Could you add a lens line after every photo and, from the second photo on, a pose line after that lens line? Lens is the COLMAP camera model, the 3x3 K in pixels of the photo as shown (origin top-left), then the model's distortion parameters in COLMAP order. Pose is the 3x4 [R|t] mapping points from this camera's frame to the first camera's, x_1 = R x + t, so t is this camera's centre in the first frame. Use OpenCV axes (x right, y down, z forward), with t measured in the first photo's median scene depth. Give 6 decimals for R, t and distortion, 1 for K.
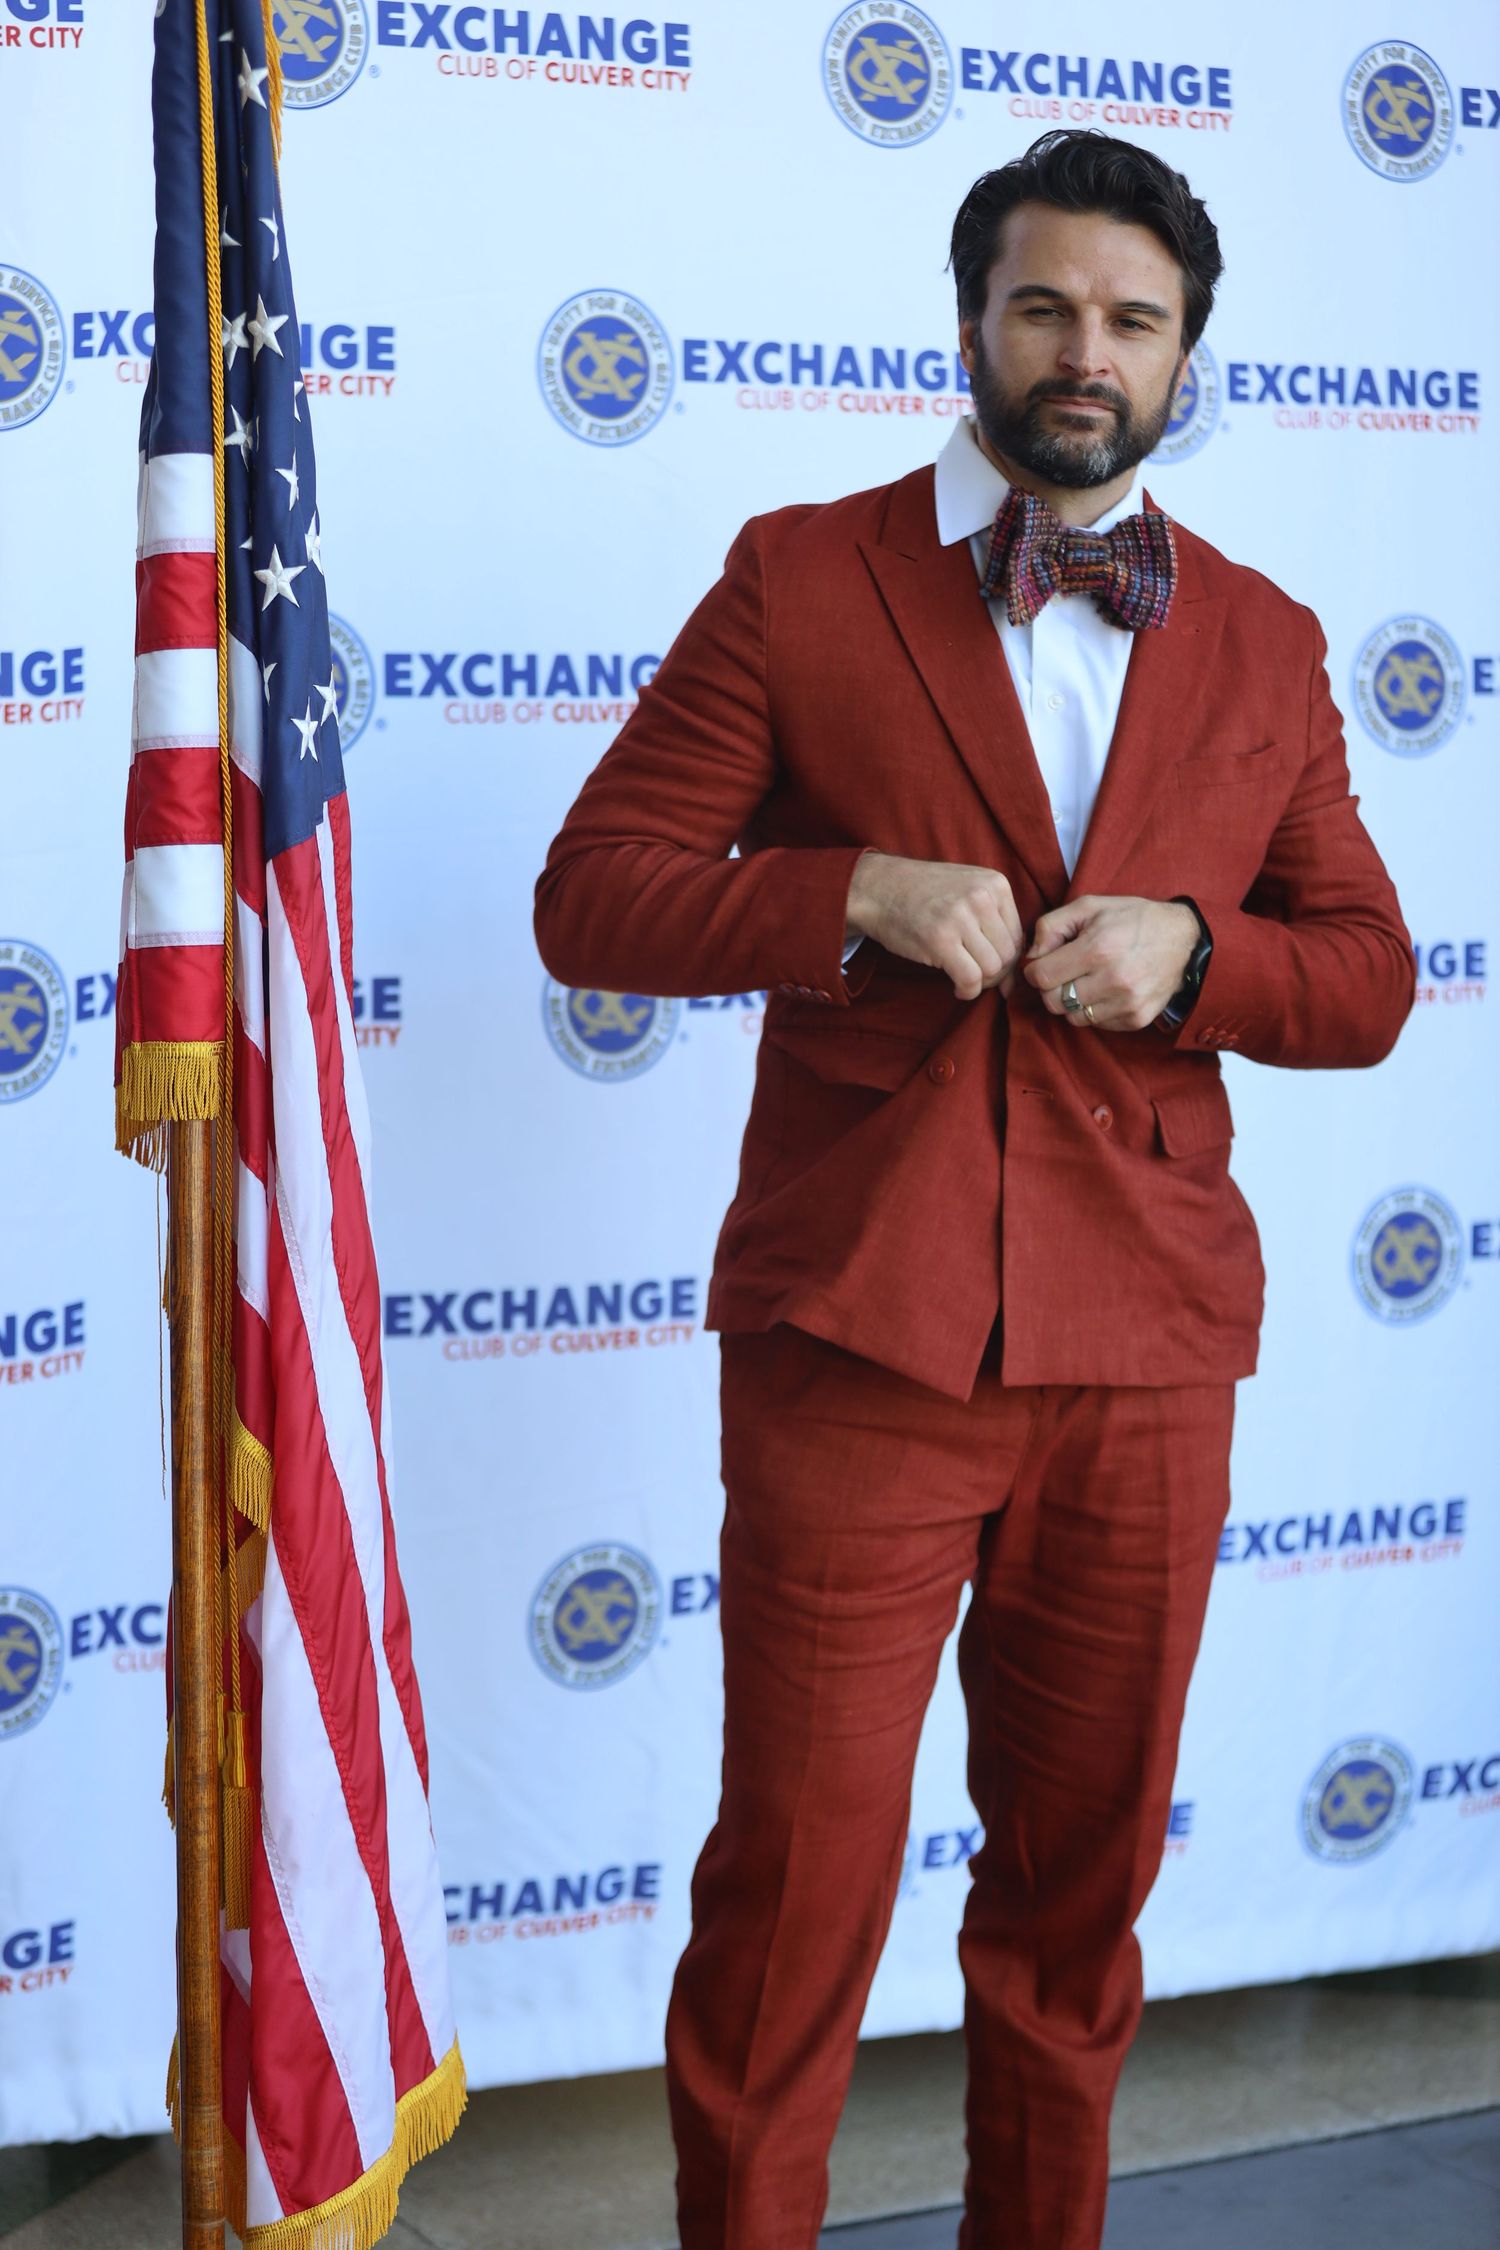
lens RADIAL K [[4509.7, 0, 747.4], [0, 4509.7, 1125.5], [0, 0, 1]] dist [-0.237266, 0.351661]
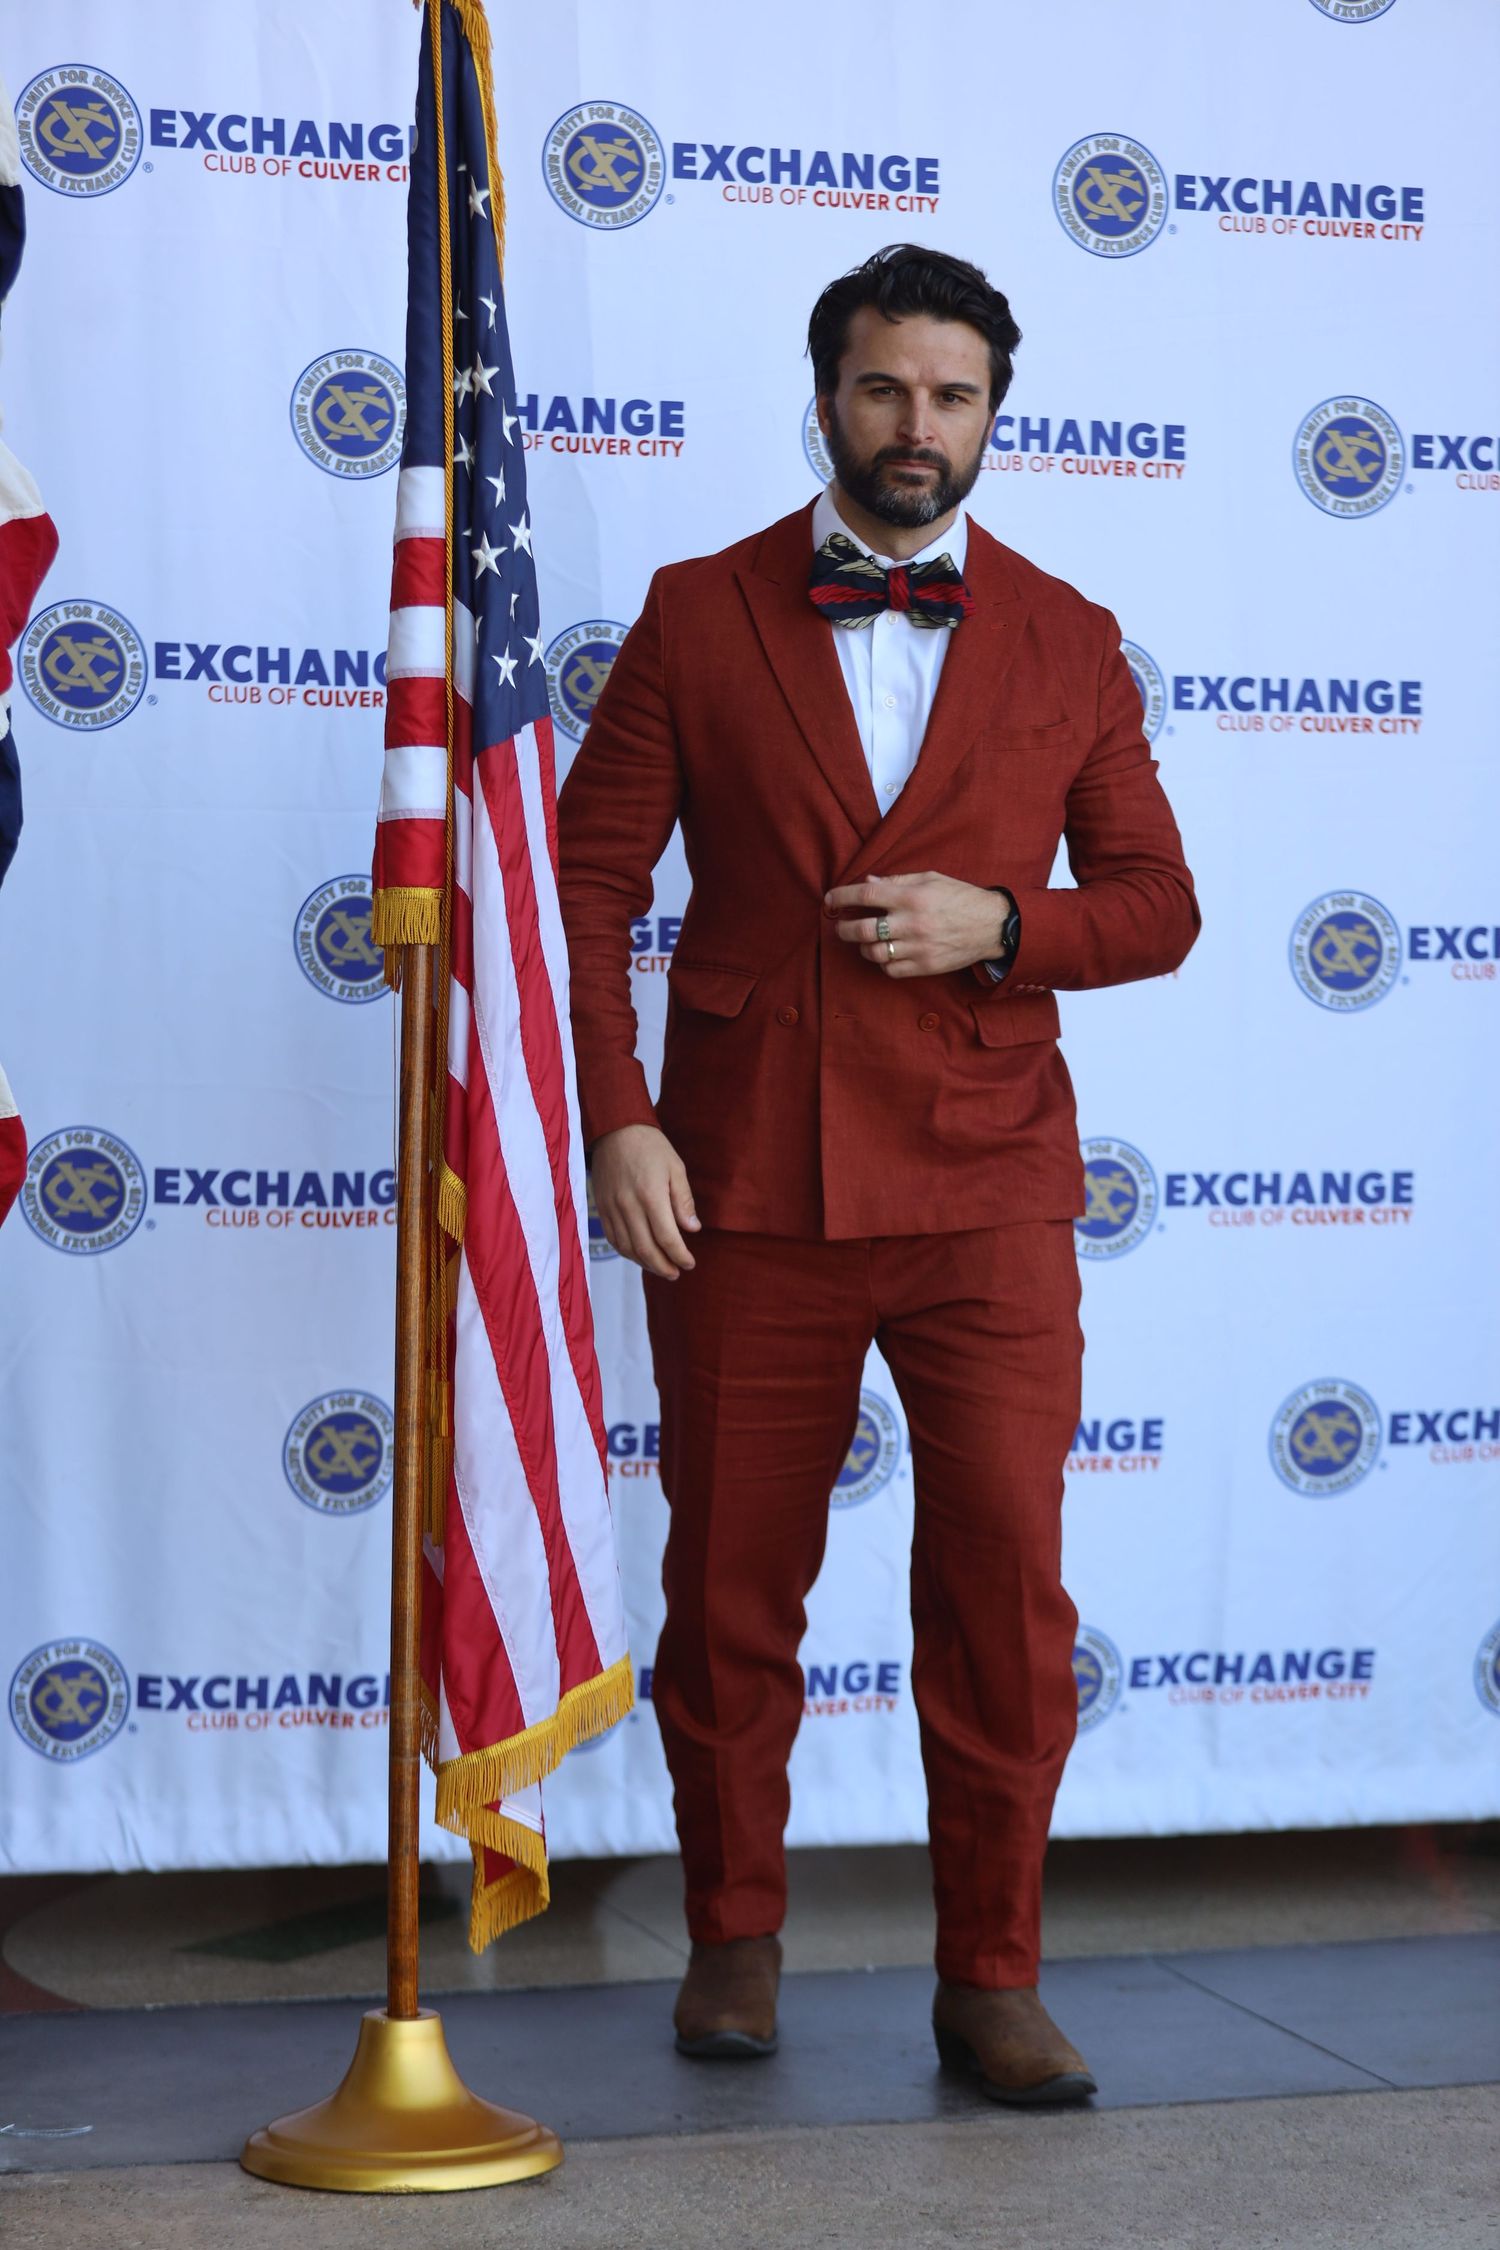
lens RADIAL K [[5151.8, 0, 750.1], [0, 5151.8, 1152.9], [0, 0, 1]] dist [-0.098801, 0.036203]
pose [[0.985414, 0.013420, -0.169645, 0.187011], [-0.023033, 0.998230, -0.054826, 0.111496], [0.168609, 0.057934, 0.983979, -0.410588]]
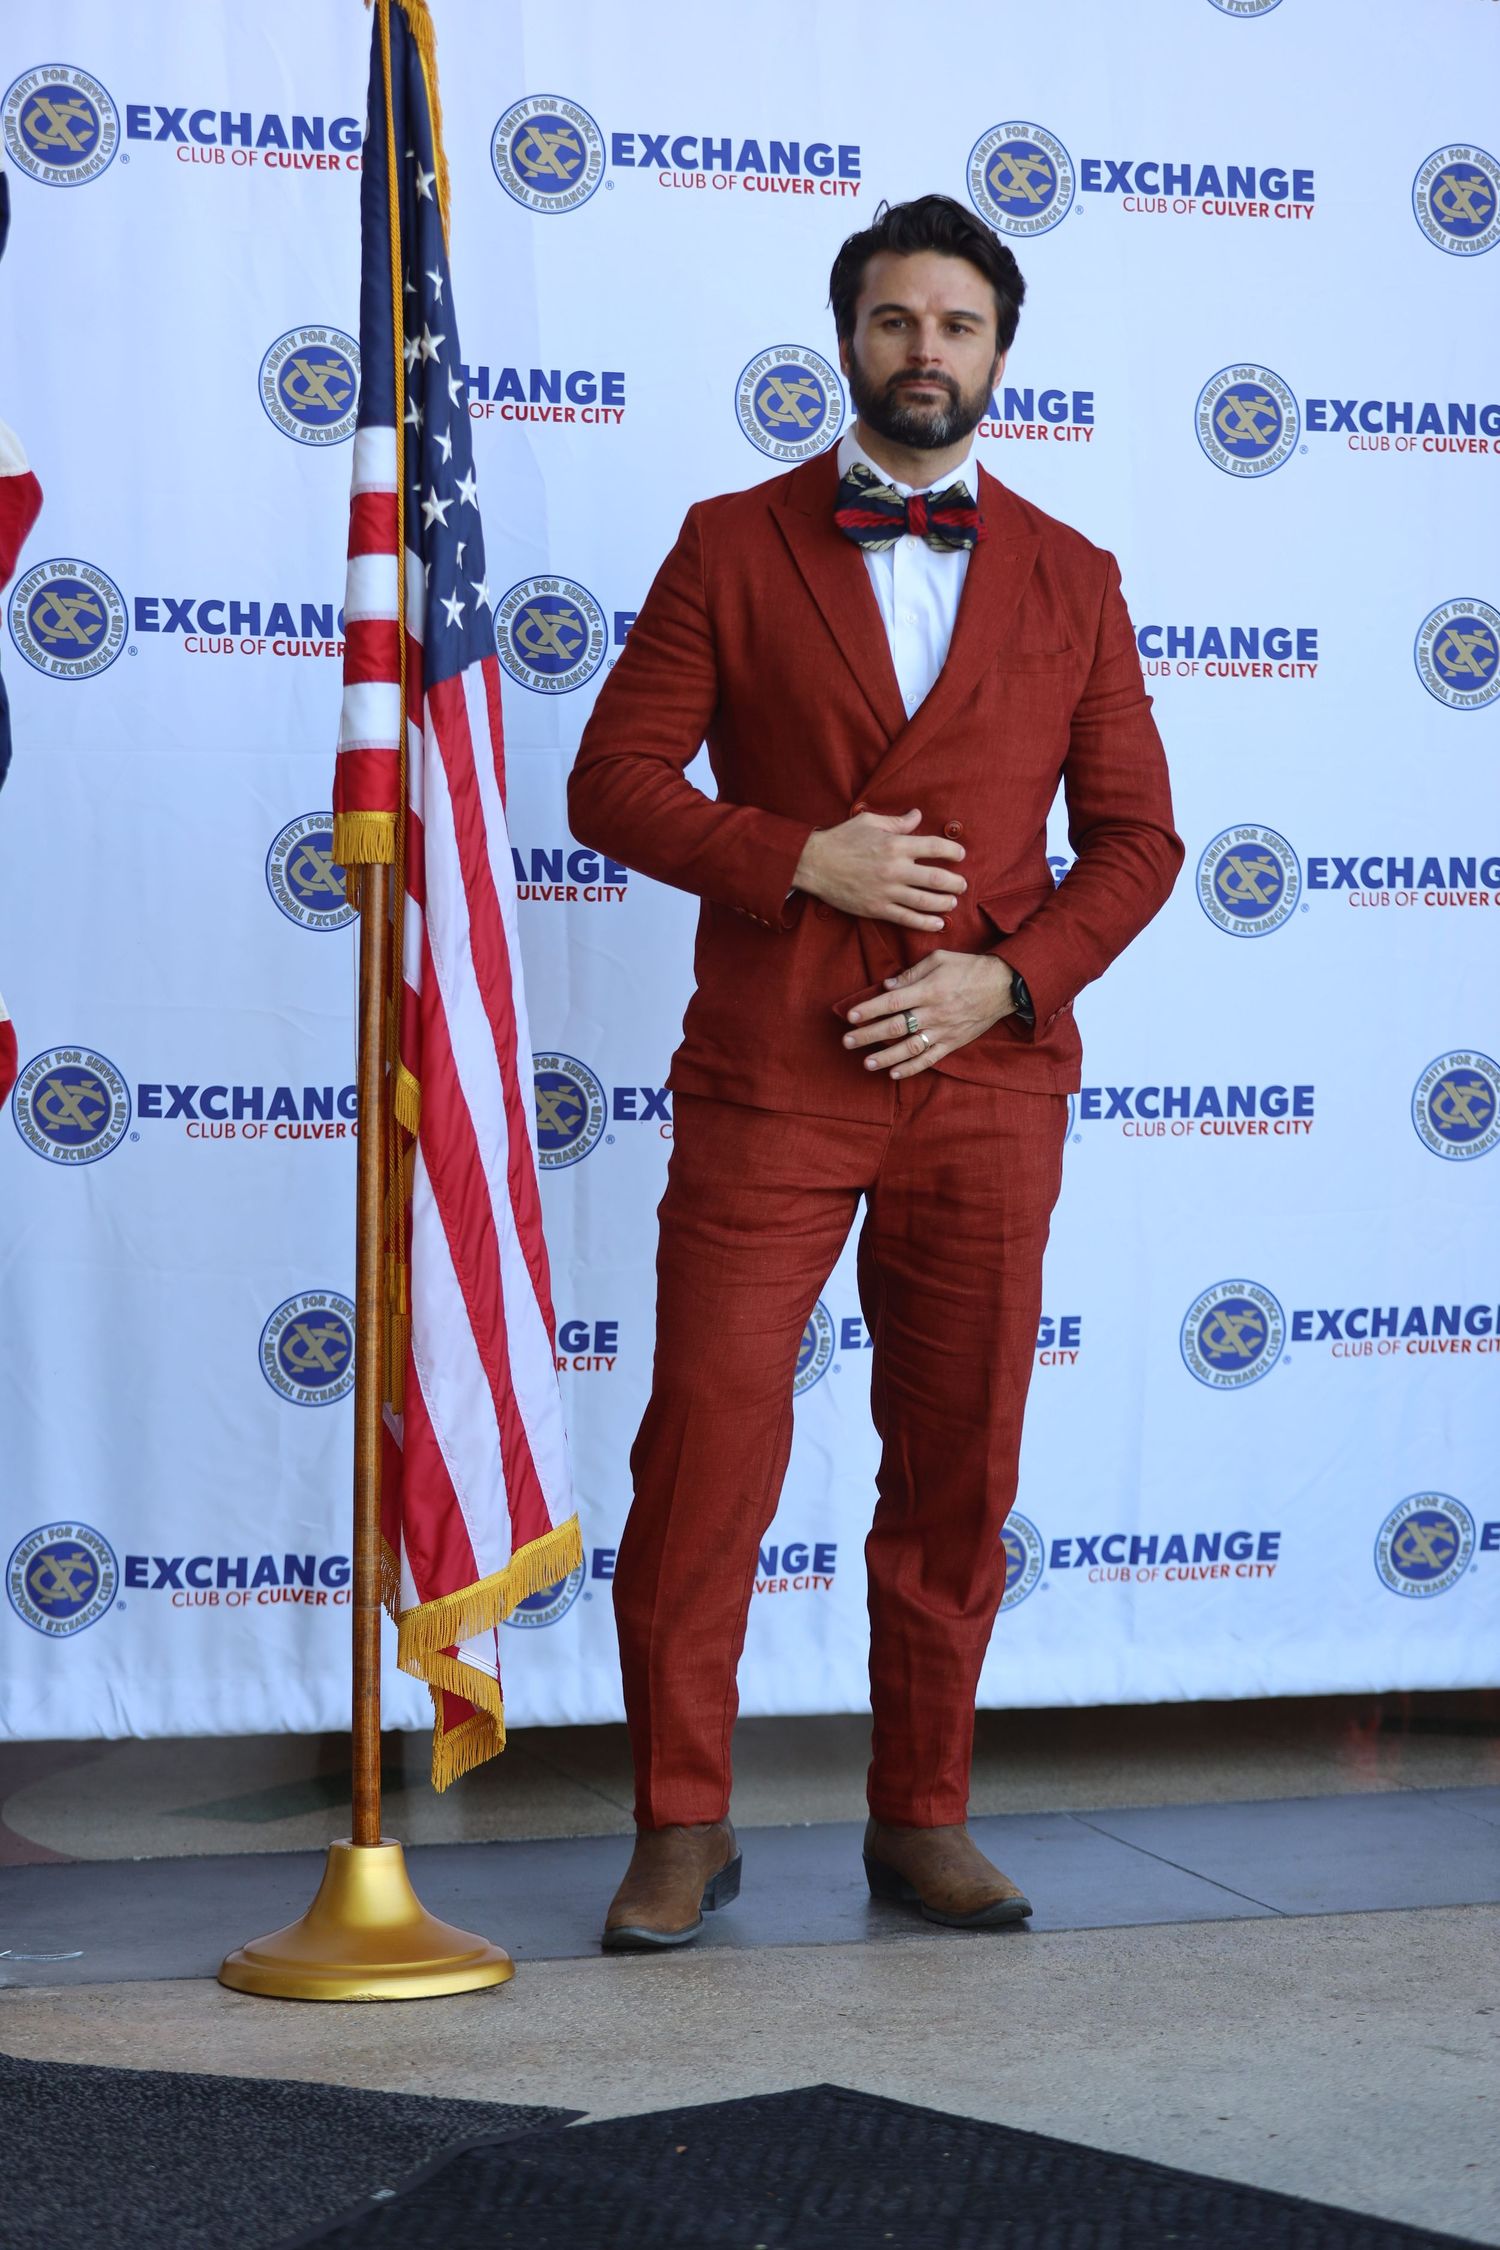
lens RADIAL K [[5147.4, 0, 743.7], [0, 5147.4, 1130.6], [0, 0, 1]] dist [-0.097755, 0.006412]
pose [[0.985251, 0.004941, -0.171042, 0.223774], [-0.015398, 0.998087, -0.059869, 0.143932], [0.170419, 0.061619, 0.983443, -0.514755]]
